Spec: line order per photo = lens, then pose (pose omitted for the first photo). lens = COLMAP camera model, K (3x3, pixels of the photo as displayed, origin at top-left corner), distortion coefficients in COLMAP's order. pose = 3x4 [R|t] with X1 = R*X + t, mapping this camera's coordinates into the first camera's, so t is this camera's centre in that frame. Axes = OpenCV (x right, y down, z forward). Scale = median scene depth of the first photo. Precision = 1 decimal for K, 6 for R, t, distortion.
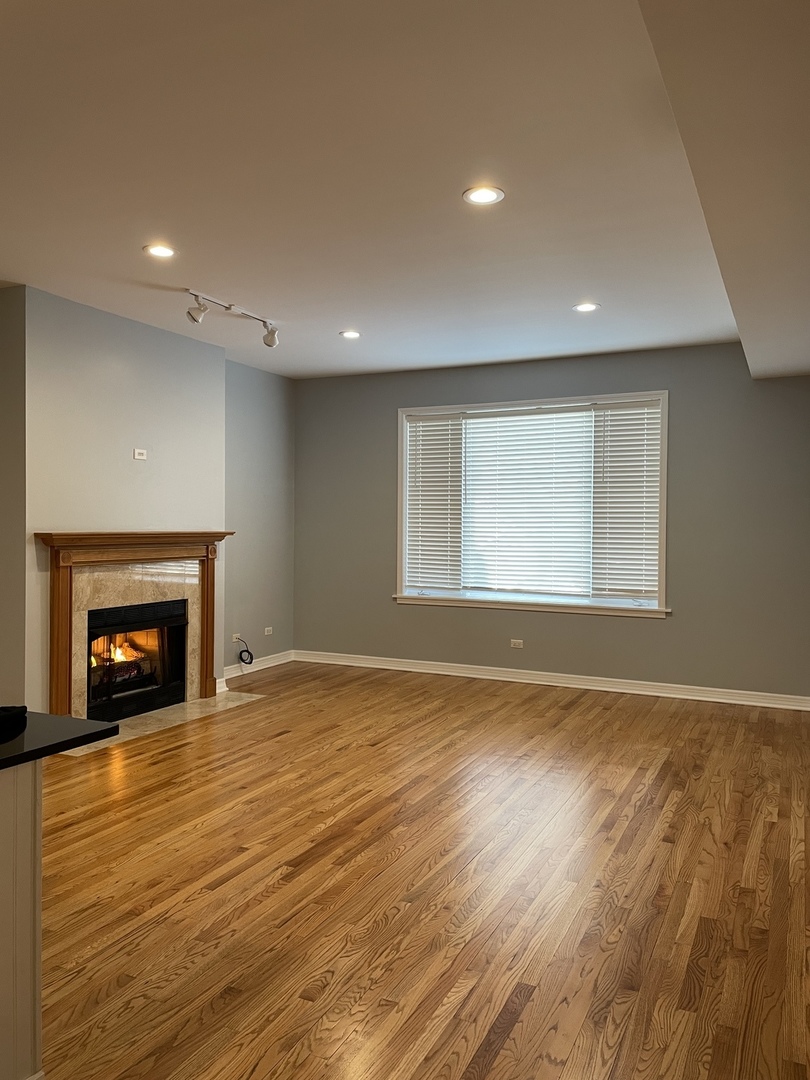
lens RADIAL K [[822.4, 0, 400.2], [0, 822.4, 498.7], [0, 0, 1]] dist [0.063128, -0.078312]
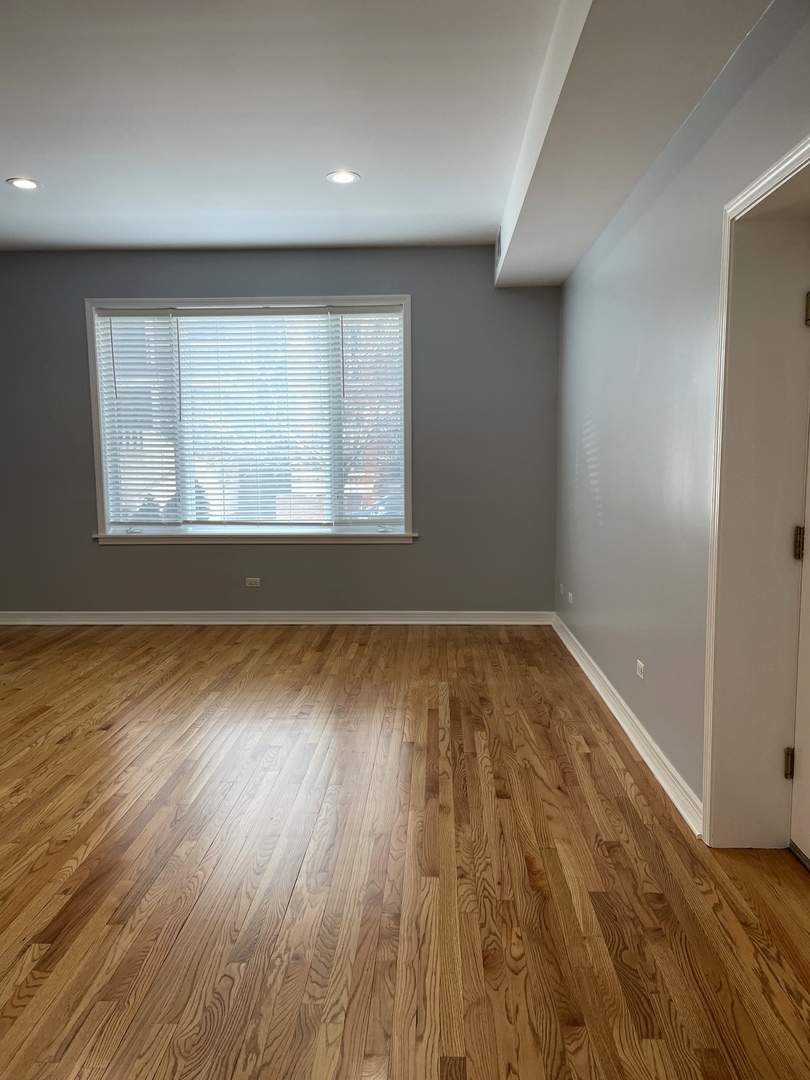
lens RADIAL K [[822.4, 0, 406.6], [0, 822.4, 535.6], [0, 0, 1]] dist [0.063128, -0.078312]
pose [[0.916643, -0.055539, 0.395829, -0.089431], [0.002920, 0.991204, 0.132314, 0.019100], [-0.399695, -0.120129, 0.908742, 0.243398]]
